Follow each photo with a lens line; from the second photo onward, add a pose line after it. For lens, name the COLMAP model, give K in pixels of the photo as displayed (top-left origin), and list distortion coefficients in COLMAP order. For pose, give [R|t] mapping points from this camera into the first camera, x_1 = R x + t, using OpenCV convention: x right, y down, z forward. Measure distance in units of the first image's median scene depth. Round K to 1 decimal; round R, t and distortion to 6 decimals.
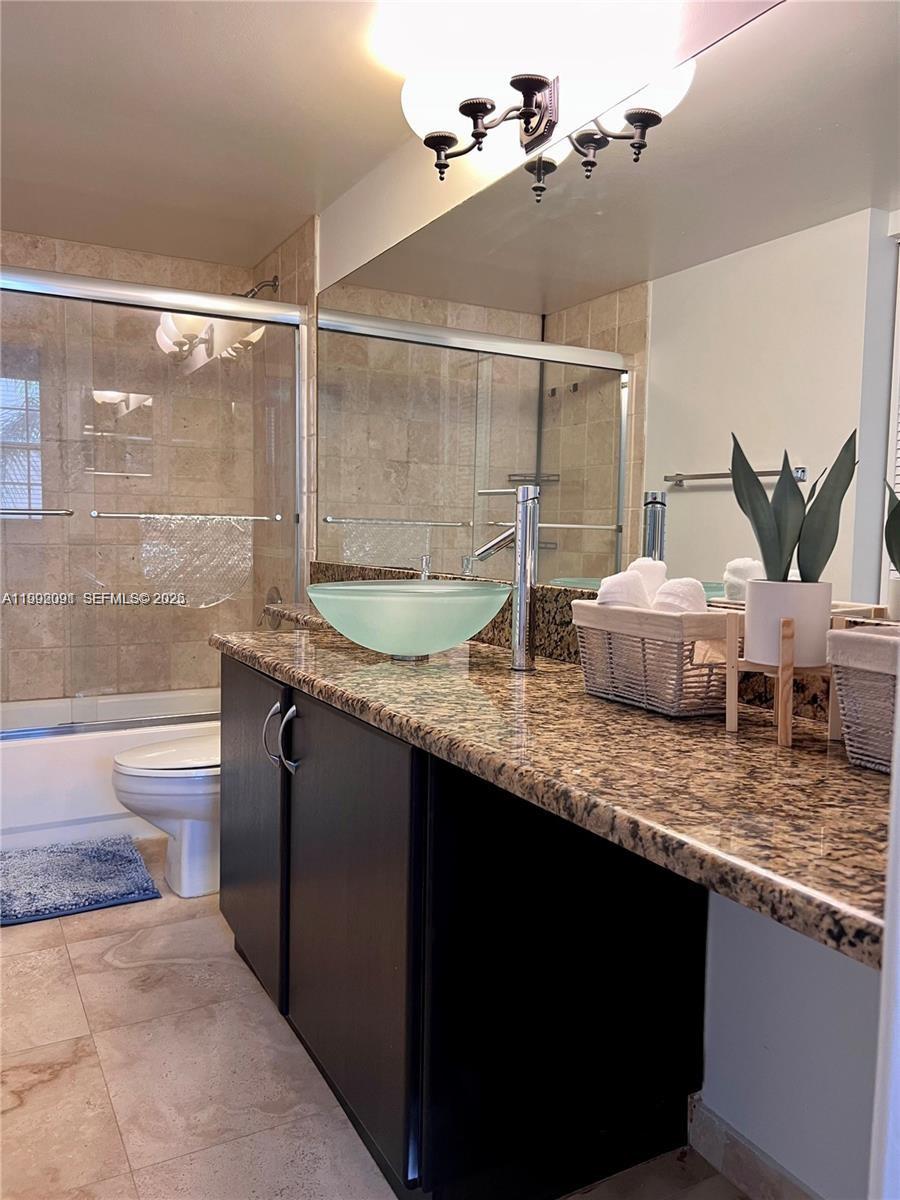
lens RADIAL K [[903.2, 0, 458.4], [0, 903.2, 596.2], [0, 0, 1]] dist [0.044555, -0.049961]
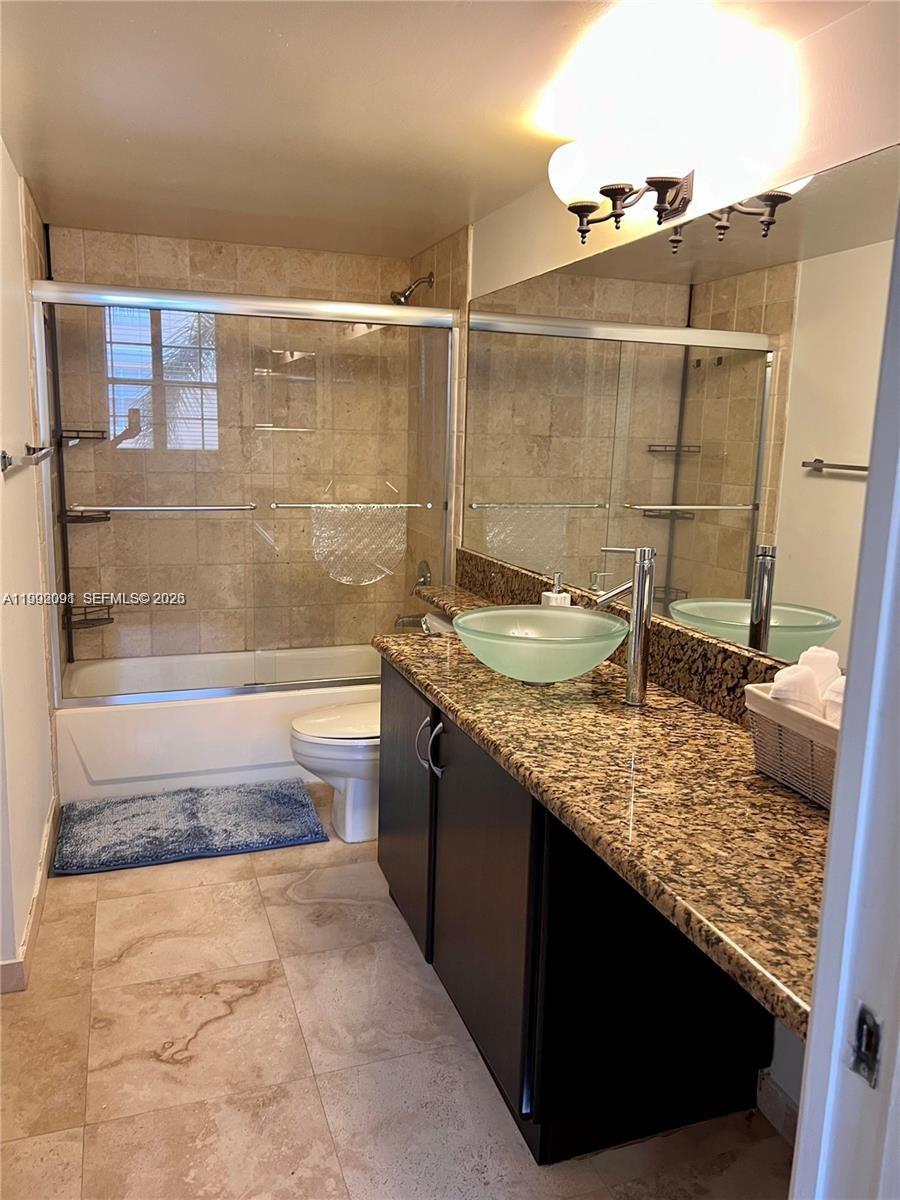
lens RADIAL K [[903.2, 0, 458.4], [0, 903.2, 596.2], [0, 0, 1]] dist [0.044555, -0.049961]
pose [[0.986991, 0.036765, -0.156517, 0.020234], [-0.020435, 0.994295, 0.104693, -0.147044], [0.159473, -0.100132, 0.982111, -0.140670]]
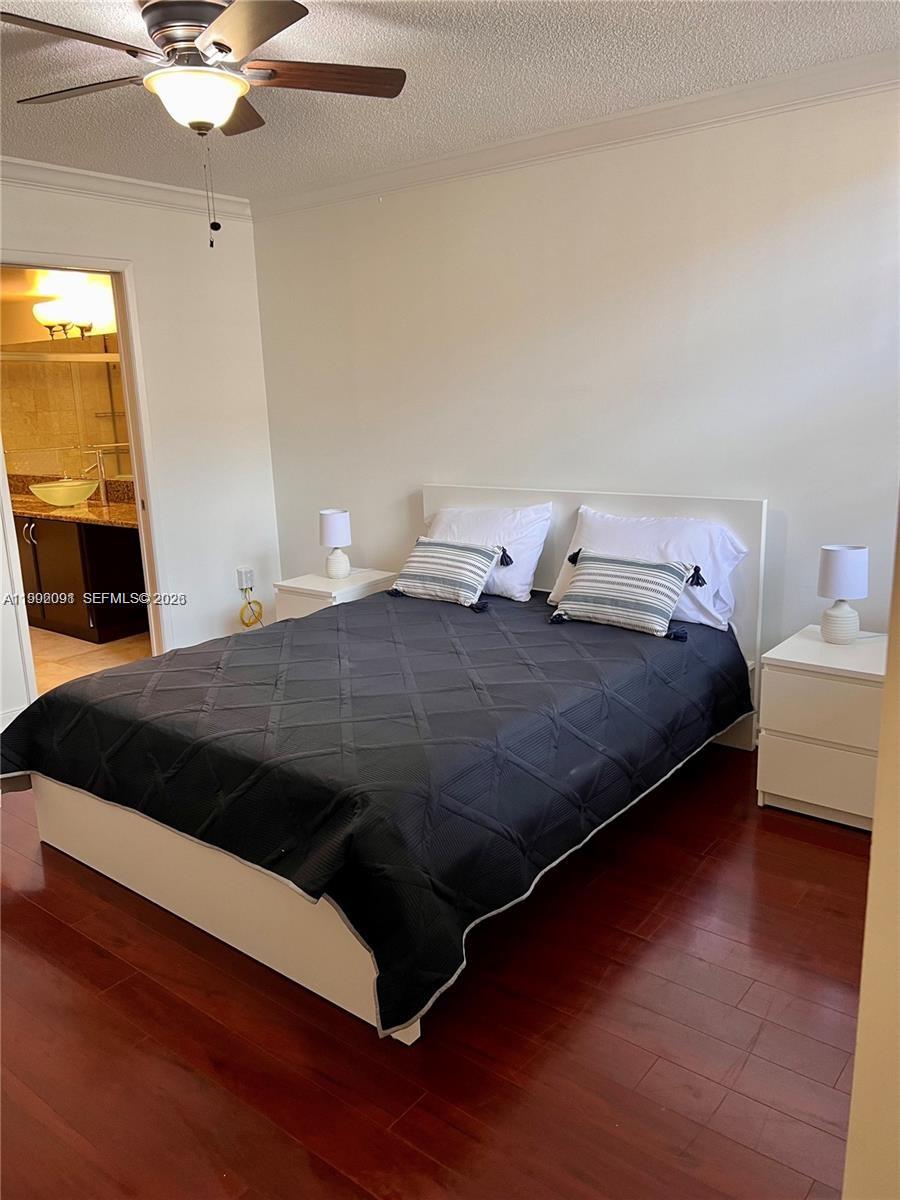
lens RADIAL K [[900.0, 0, 450.9], [0, 900.0, 611.5], [0, 0, 1]] dist [0.107204, -0.221527]
pose [[0.918475, -0.137159, 0.370933, -0.049474], [0.074916, 0.981292, 0.177351, -0.031102], [-0.388318, -0.135104, 0.911568, -2.224760]]
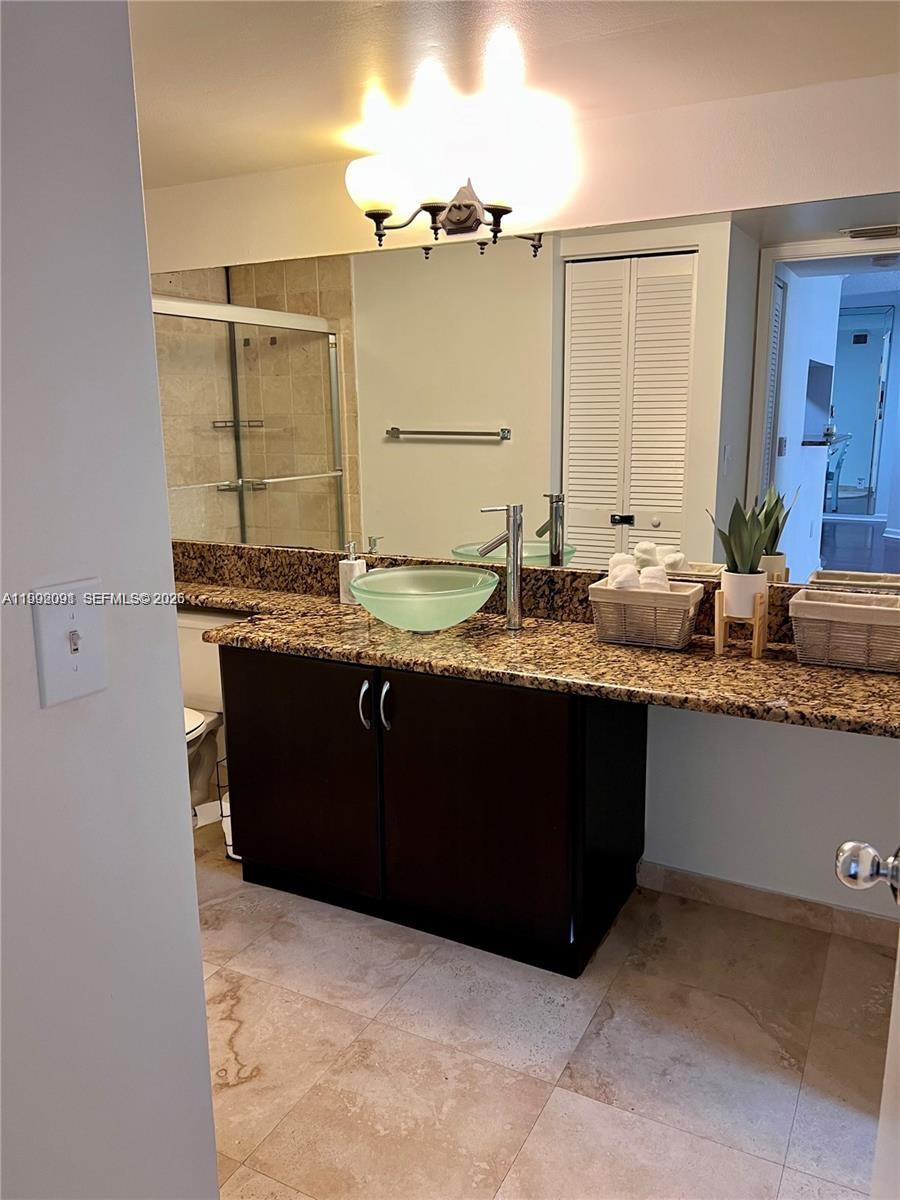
lens RADIAL K [[900.0, 0, 450.9], [0, 900.0, 611.5], [0, 0, 1]] dist [0.107204, -0.221527]
pose [[0.838429, -0.153340, 0.522995, -0.664159], [0.071604, 0.982279, 0.173208, -0.176409], [-0.540286, -0.107774, 0.834551, -0.143884]]
